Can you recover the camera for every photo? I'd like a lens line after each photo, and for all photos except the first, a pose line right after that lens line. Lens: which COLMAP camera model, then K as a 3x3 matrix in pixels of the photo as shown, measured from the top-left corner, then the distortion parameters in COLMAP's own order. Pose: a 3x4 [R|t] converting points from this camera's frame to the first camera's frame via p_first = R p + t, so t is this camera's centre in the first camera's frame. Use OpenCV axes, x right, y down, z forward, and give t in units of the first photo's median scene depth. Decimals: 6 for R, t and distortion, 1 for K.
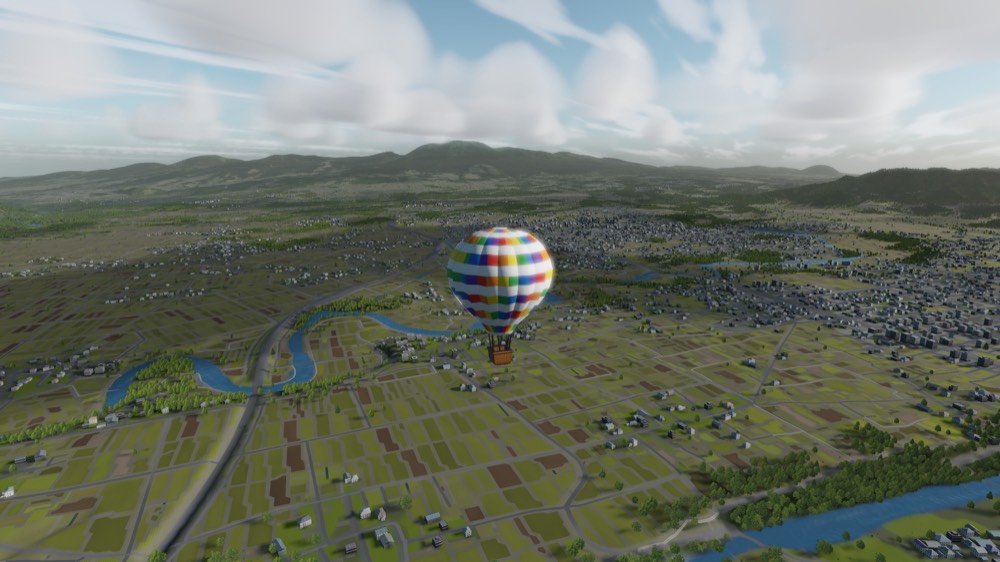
lens RADIAL K [[539.9, 0, 502.0], [0, 539.9, 286.8], [0, 0, 1]] dist [-0.001000, 0.000234]
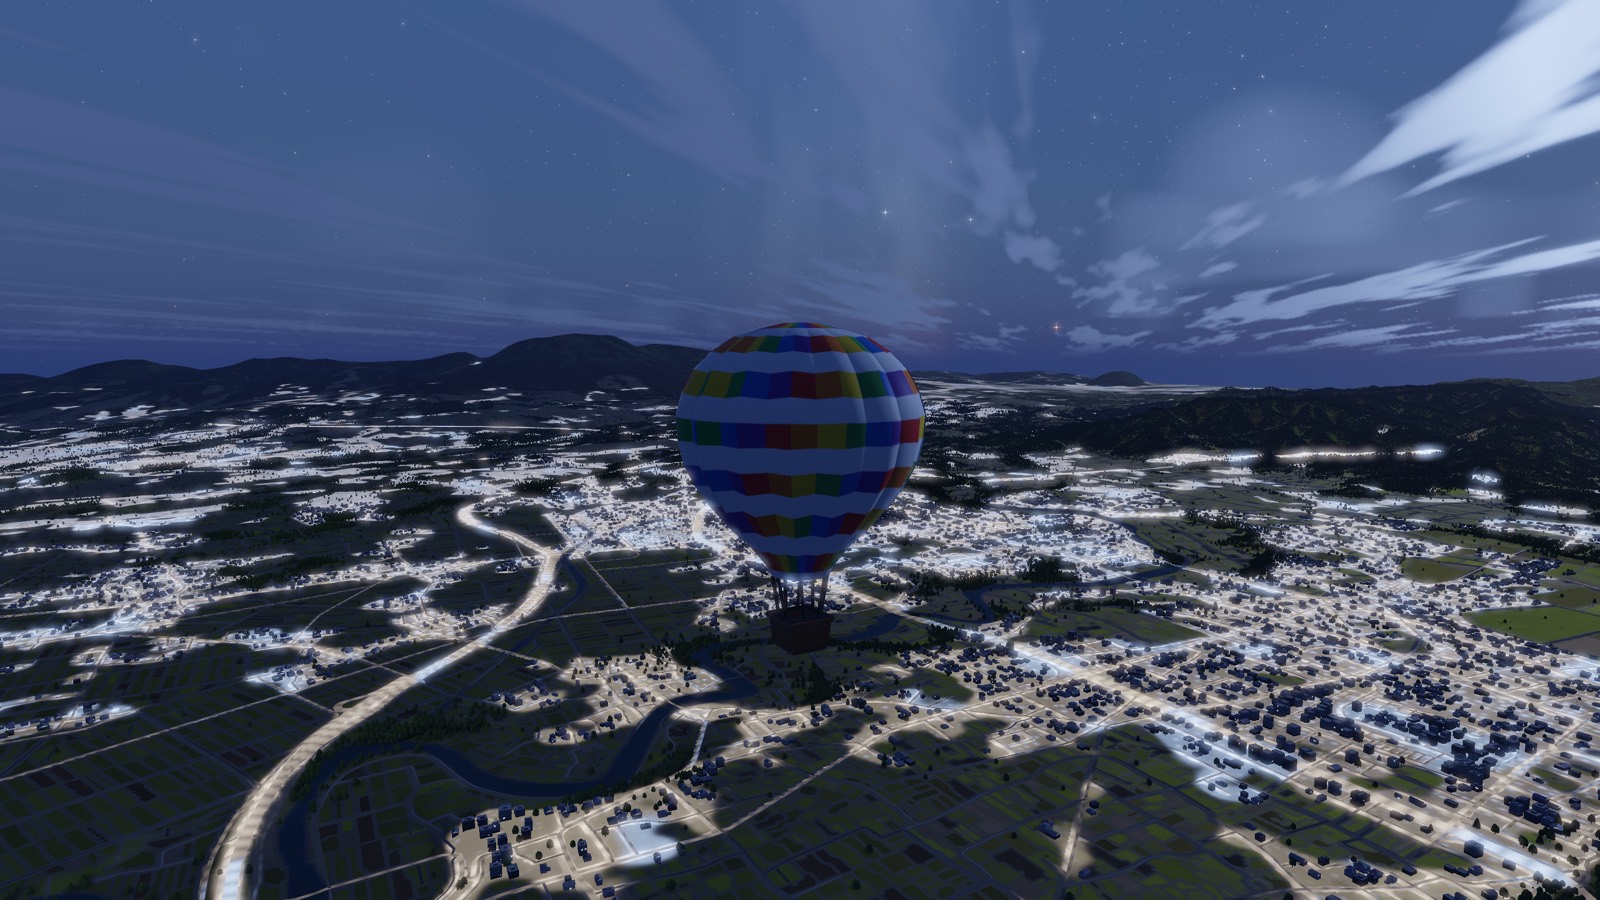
lens RADIAL K [[863.8, 0, 804.4], [0, 863.8, 459.8], [0, 0, 1]] dist [-0.001000, 0.000234]
pose [[0.984651, -0.023711, 0.172918, -0.000981], [0.041832, 0.993913, -0.101919, -0.208029], [-0.169449, 0.107588, 0.979649, -0.025896]]
